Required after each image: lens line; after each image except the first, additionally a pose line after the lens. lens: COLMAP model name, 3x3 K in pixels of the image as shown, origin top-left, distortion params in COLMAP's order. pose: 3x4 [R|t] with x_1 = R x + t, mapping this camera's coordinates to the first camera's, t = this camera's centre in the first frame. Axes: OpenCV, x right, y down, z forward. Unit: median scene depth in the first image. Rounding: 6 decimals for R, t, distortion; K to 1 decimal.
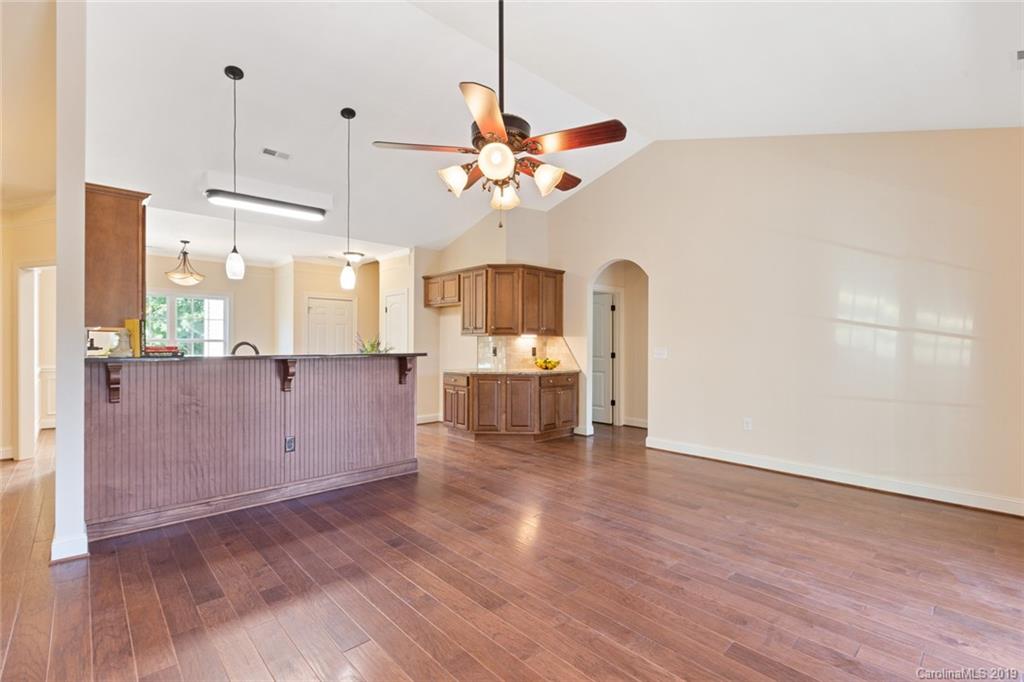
lens RADIAL K [[463.6, 0, 504.3], [0, 463.6, 340.5], [0, 0, 1]] dist [-0.000874, -0.000123]
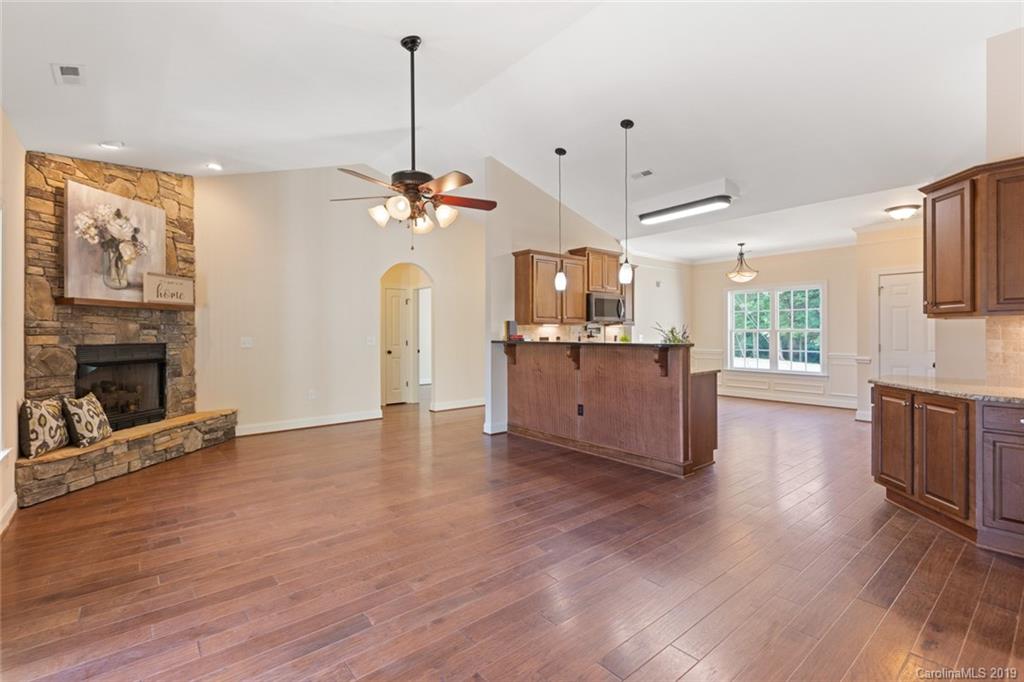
lens RADIAL K [[465.4, 0, 510.6], [0, 465.4, 332.9], [0, 0, 1]] dist [-0.003236, -0.000419]
pose [[-0.049845, -0.000556, -0.998757, 0.540109], [0.008999, 0.999959, -0.001006, 0.002541], [0.998716, -0.009038, -0.049838, 0.540598]]
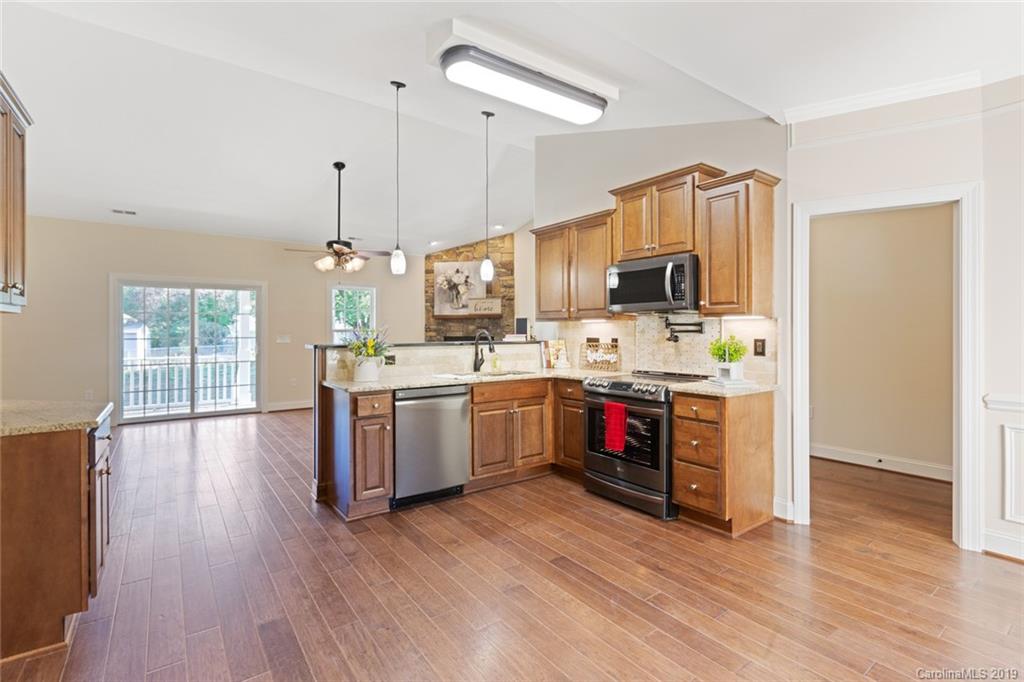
lens RADIAL K [[463.6, 0, 504.3], [0, 463.6, 340.5], [0, 0, 1]] dist [-0.000874, -0.000123]
pose [[-0.993366, -0.001035, 0.114989, -0.452158], [0.000616, 0.999897, 0.014324, 0.005924], [-0.114992, 0.014299, -0.993263, 1.307235]]
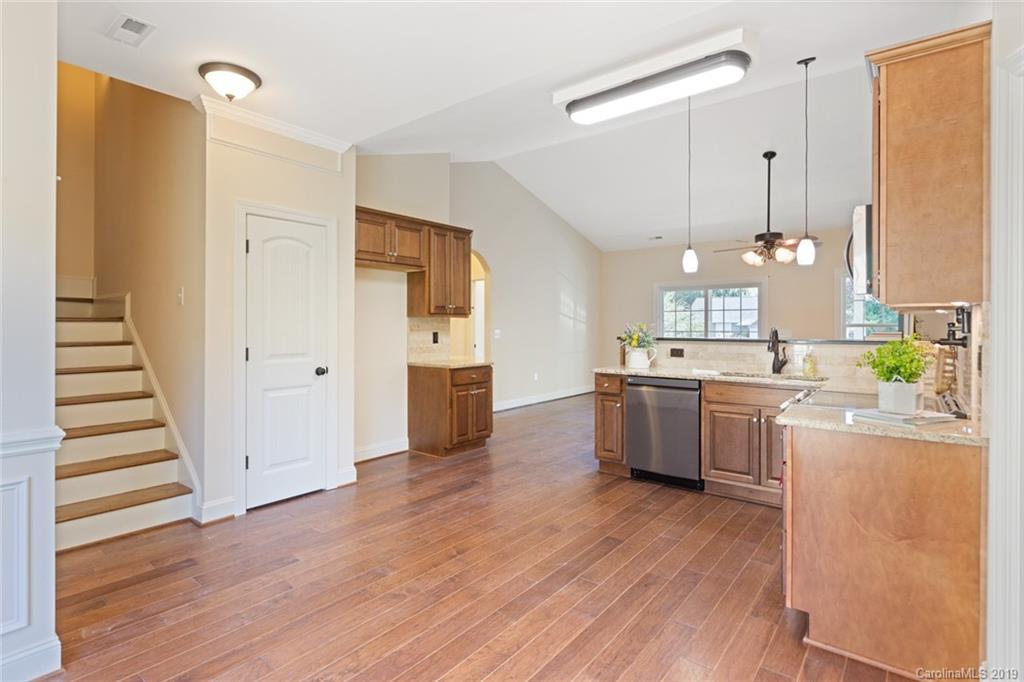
lens RADIAL K [[509.4, 0, 512.6], [0, 509.4, 324.7], [0, 0, 1]] dist [0.001351, -0.000052]
pose [[-0.163978, 0.001500, 0.986463, -0.919440], [-0.006541, 0.999975, -0.002608, 0.003447], [-0.986442, -0.006880, -0.163964, 1.071788]]
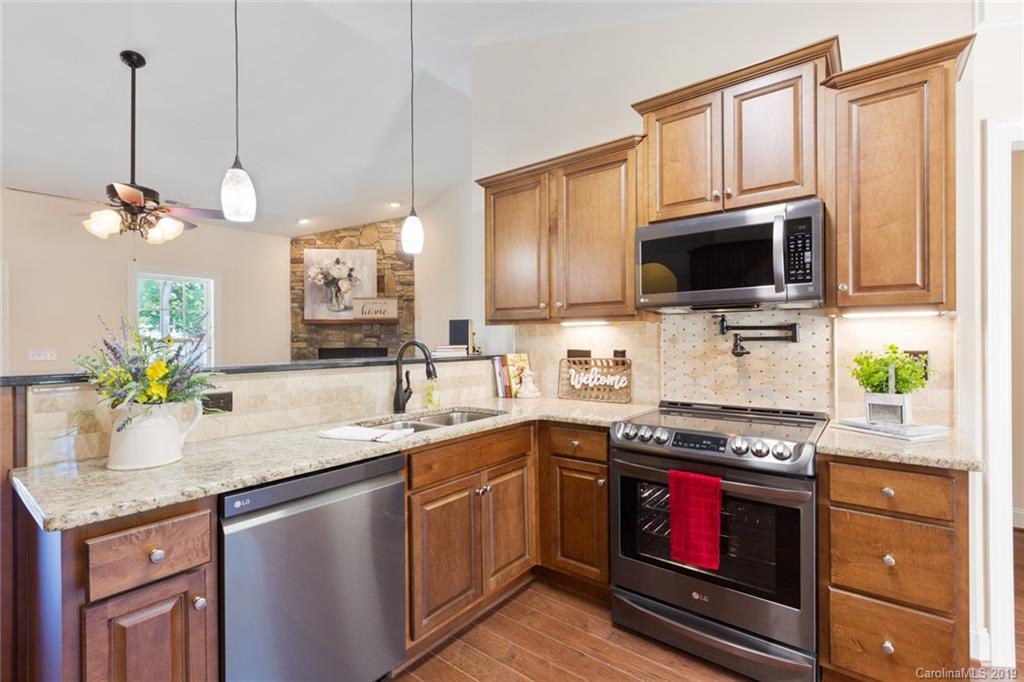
lens RADIAL K [[463.6, 0, 504.3], [0, 463.6, 340.5], [0, 0, 1]] dist [-0.000874, -0.000123]
pose [[-0.987994, 0.004865, -0.154418, -0.359697], [0.005934, 0.999962, -0.006463, 0.005330], [0.154380, -0.007302, -0.987985, 1.022413]]
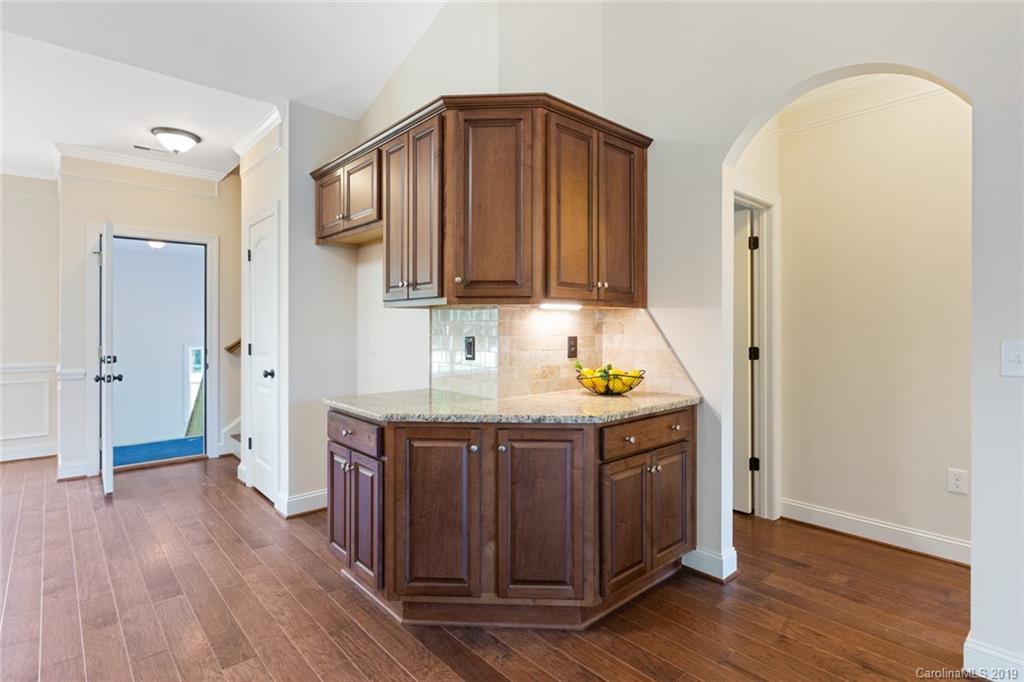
lens RADIAL K [[509.4, 0, 512.6], [0, 509.4, 324.7], [0, 0, 1]] dist [0.001351, -0.000052]
pose [[0.999990, -0.003477, -0.002937, 0.016116], [0.003482, 0.999993, 0.001462, 0.004528], [0.002932, -0.001473, 0.999995, 0.621125]]
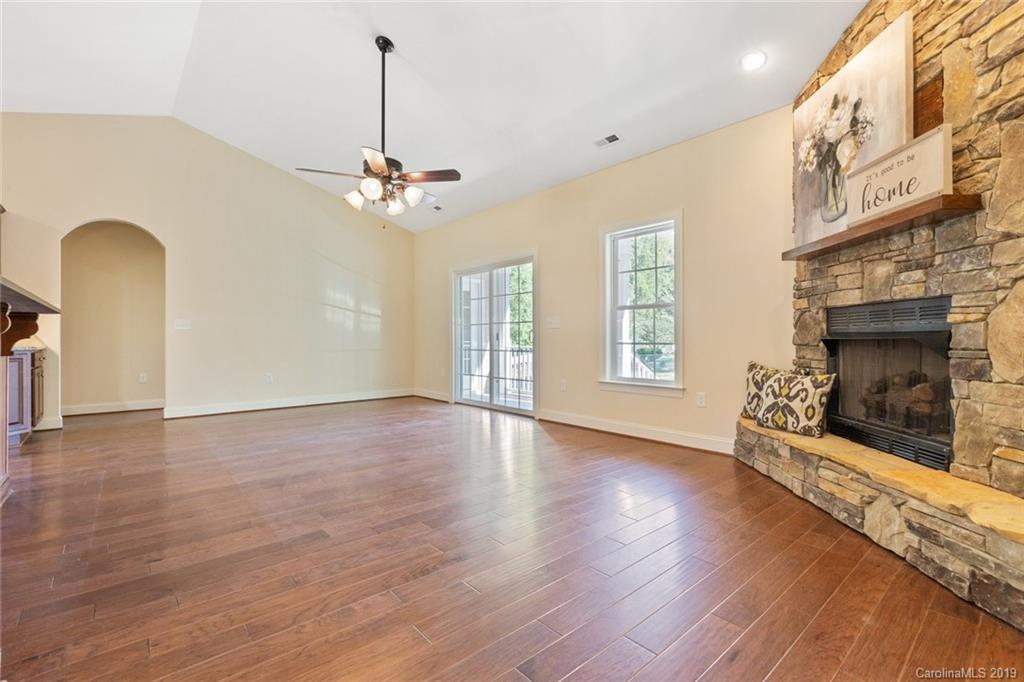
lens RADIAL K [[458.9, 0, 512.0], [0, 458.9, 341.0], [0, 0, 1]] dist [-0.002203, -0.000178]
pose [[0.025142, -0.005636, 0.999668, -0.609656], [-0.003915, 0.999976, 0.005736, 0.048562], [-0.999676, -0.004058, 0.025119, 0.211846]]
